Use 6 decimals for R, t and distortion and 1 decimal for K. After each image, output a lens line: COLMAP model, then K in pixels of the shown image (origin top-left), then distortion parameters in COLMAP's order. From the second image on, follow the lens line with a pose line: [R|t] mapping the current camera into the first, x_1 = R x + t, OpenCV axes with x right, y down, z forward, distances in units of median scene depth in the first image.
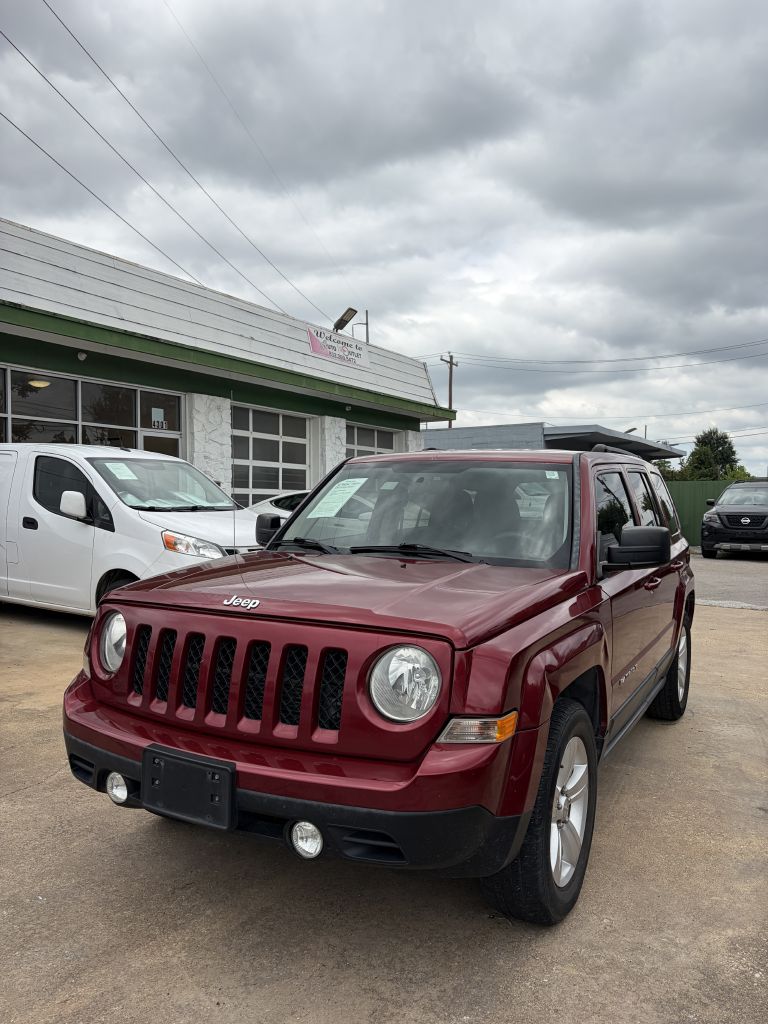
lens RADIAL K [[773.3, 0, 384.0], [0, 773.3, 512.0], [0, 0, 1]] dist [0.026352, -0.000807]
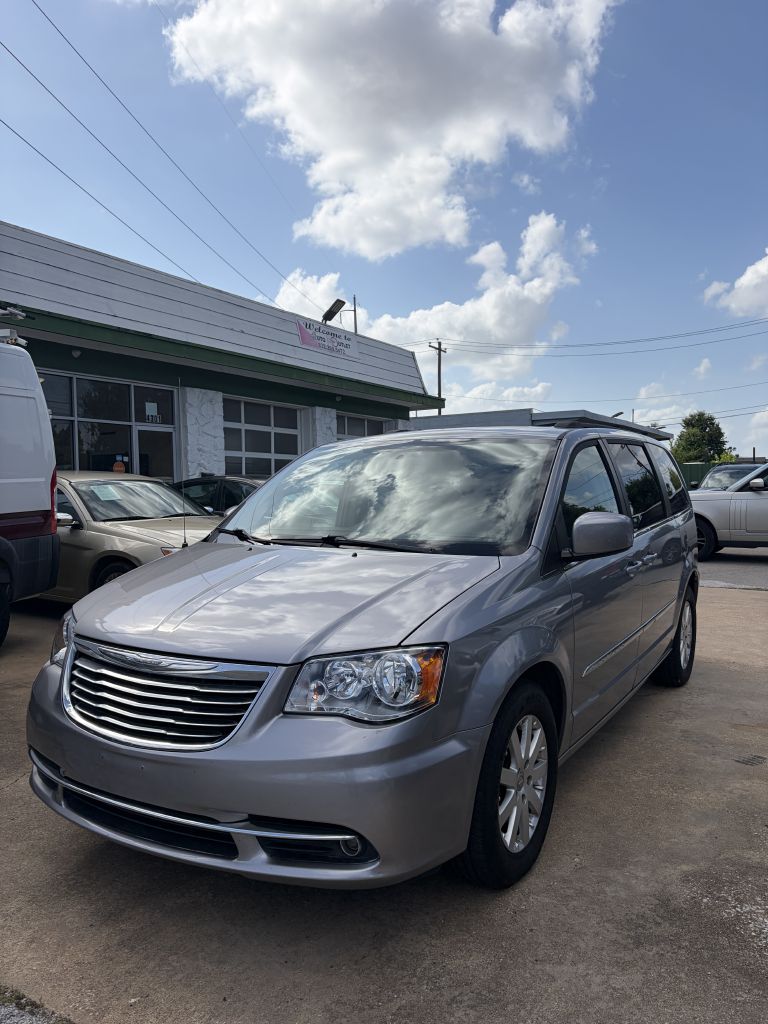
lens RADIAL K [[777.1, 0, 384.0], [0, 777.1, 512.0], [0, 0, 1]] dist [0.010024, -0.003632]
pose [[0.999783, -0.017613, 0.011097, -0.000408], [0.017425, 0.999708, 0.016756, -0.001802], [-0.011389, -0.016559, 0.999798, -0.020435]]
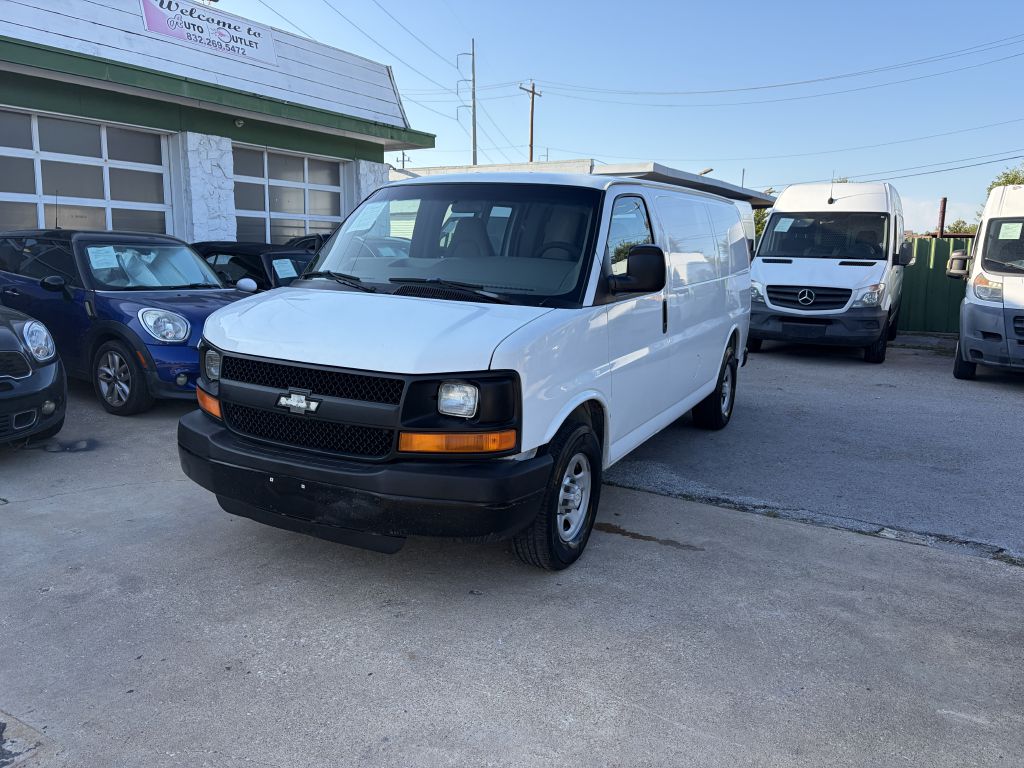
lens RADIAL K [[777.1, 0, 512.0], [0, 777.1, 384.0], [0, 0, 1]] dist [0.010024, -0.003632]
pose [[0.999876, 0.014789, -0.005333, 0.218638], [-0.013798, 0.988098, 0.153205, -0.012907], [0.007536, -0.153112, 0.988180, 0.282764]]
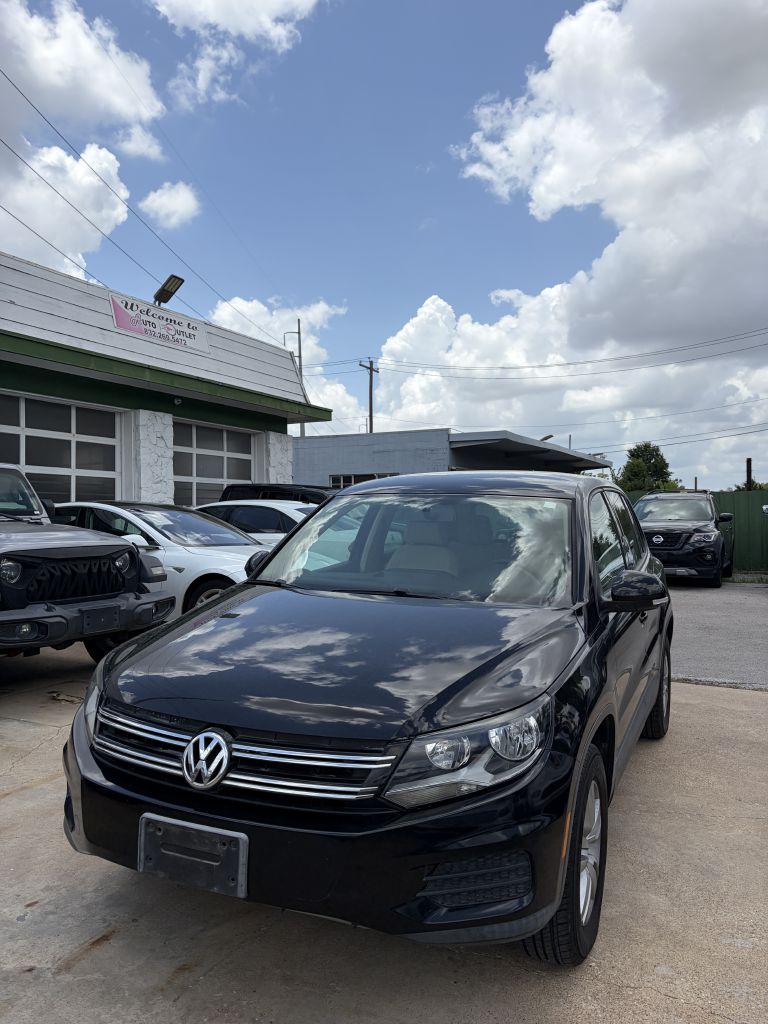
lens RADIAL K [[778.1, 0, 398.0], [0, 778.1, 510.4], [0, 0, 1]] dist [0.002988, -0.004092]
pose [[0.996480, -0.005591, 0.083643, 0.118378], [0.007398, 0.999746, -0.021311, -0.002962], [-0.083503, 0.021855, 0.996268, 0.191051]]
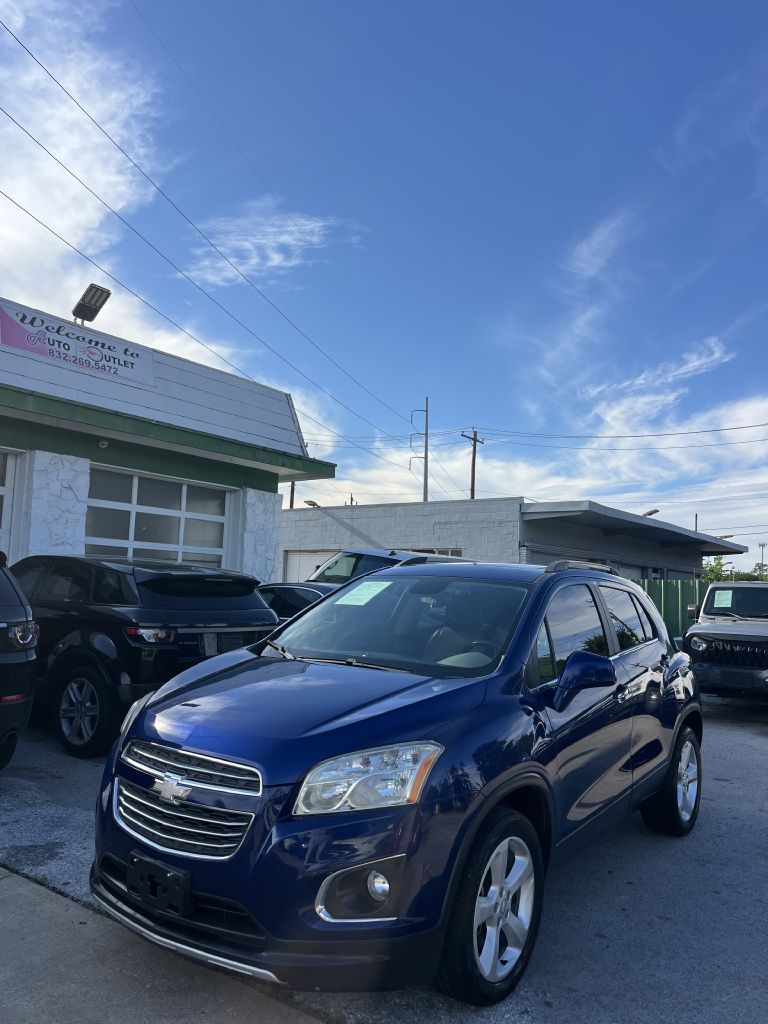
lens RADIAL K [[773.3, 0, 384.0], [0, 773.3, 512.0], [0, 0, 1]] dist [0.026352, -0.000807]
pose [[0.992603, 0.023094, -0.119188, 0.272725], [-0.037510, 0.992045, -0.120167, -0.011550], [0.115464, 0.123749, 0.985573, 0.426667]]
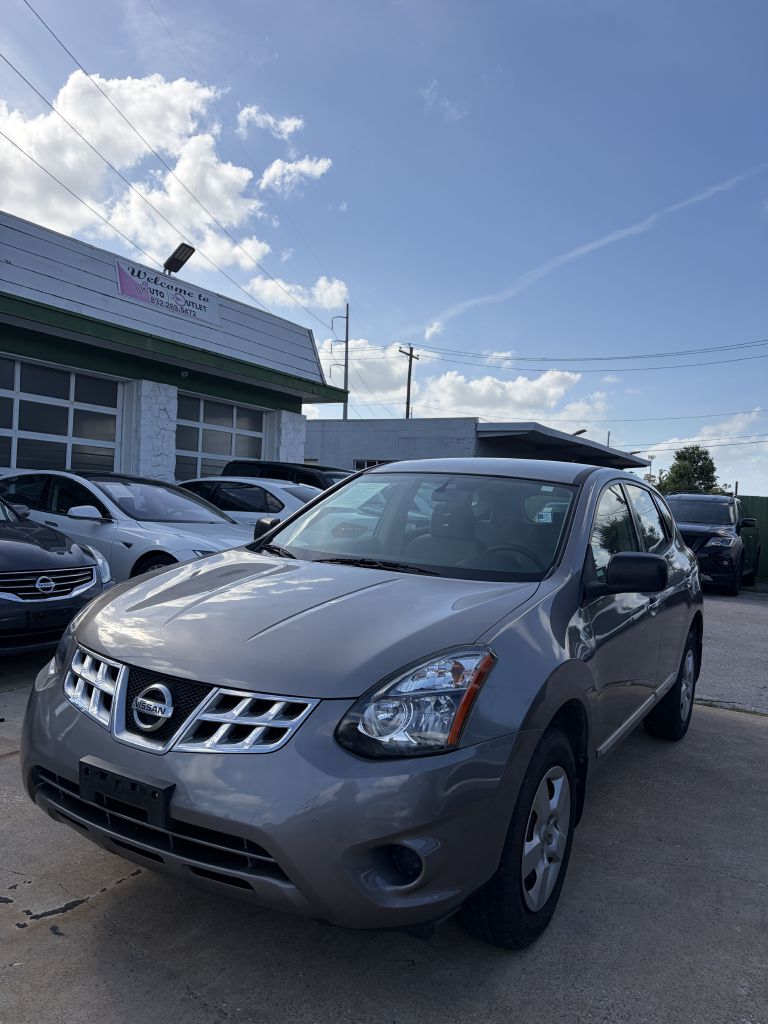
lens RADIAL K [[778.1, 0, 398.0], [0, 778.1, 510.4], [0, 0, 1]] dist [0.002988, -0.004092]
pose [[0.998511, 0.046841, 0.027963, 0.161911], [-0.046657, 0.998885, -0.007172, -0.000669], [-0.028267, 0.005857, 0.999583, 0.217526]]
